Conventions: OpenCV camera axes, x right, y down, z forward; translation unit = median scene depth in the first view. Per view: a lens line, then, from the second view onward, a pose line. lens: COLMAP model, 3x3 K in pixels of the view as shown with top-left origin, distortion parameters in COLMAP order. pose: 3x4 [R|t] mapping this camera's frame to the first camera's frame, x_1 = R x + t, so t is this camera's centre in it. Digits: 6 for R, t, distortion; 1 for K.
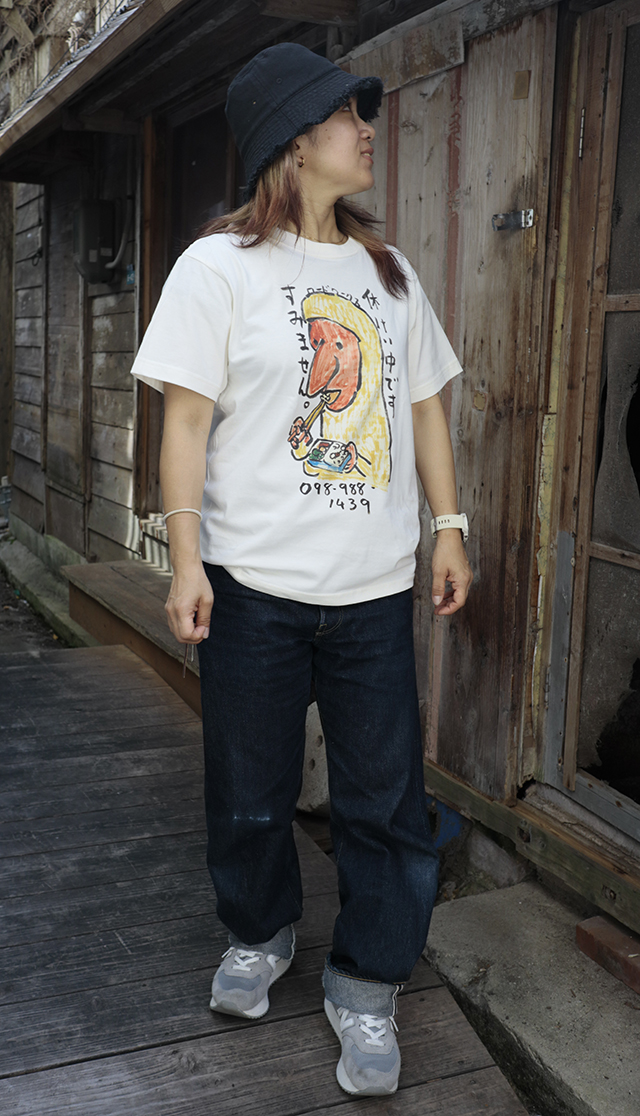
lens RADIAL K [[1135.9, 0, 320.0], [0, 1135.9, 558.0], [0, 0, 1]] dist [0.010295, 0.008760]
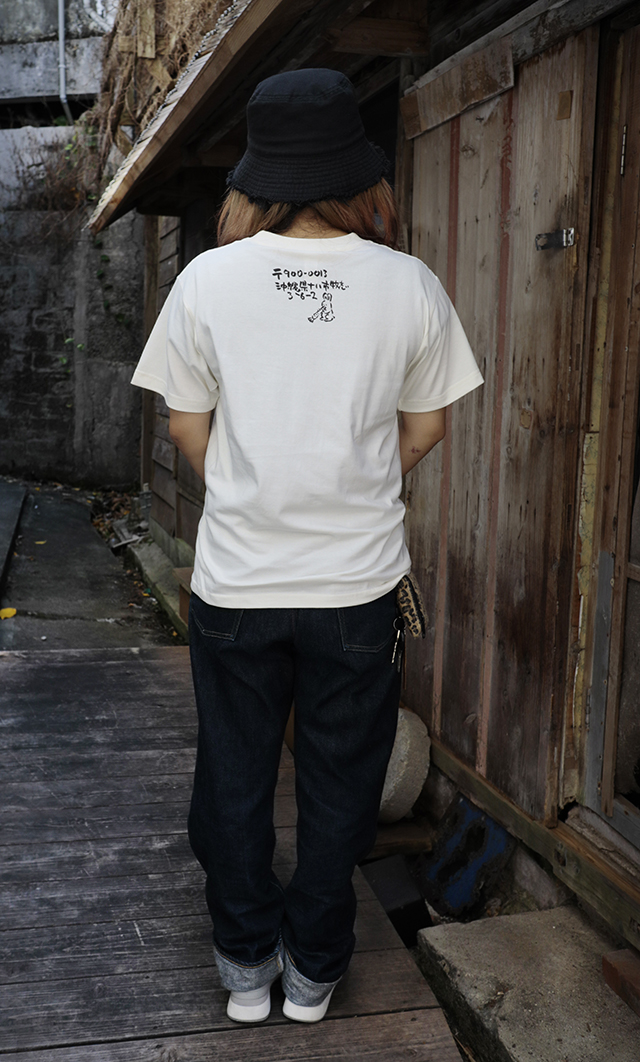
lens RADIAL K [[1076.2, 0, 320.0], [0, 1076.2, 531.0], [0, 0, 1]] dist [0.013696, -0.002936]
pose [[0.982064, 0.021584, -0.187308, 0.146787], [-0.026219, 0.999407, -0.022303, -0.013794], [0.186715, 0.026814, 0.982048, 0.036264]]
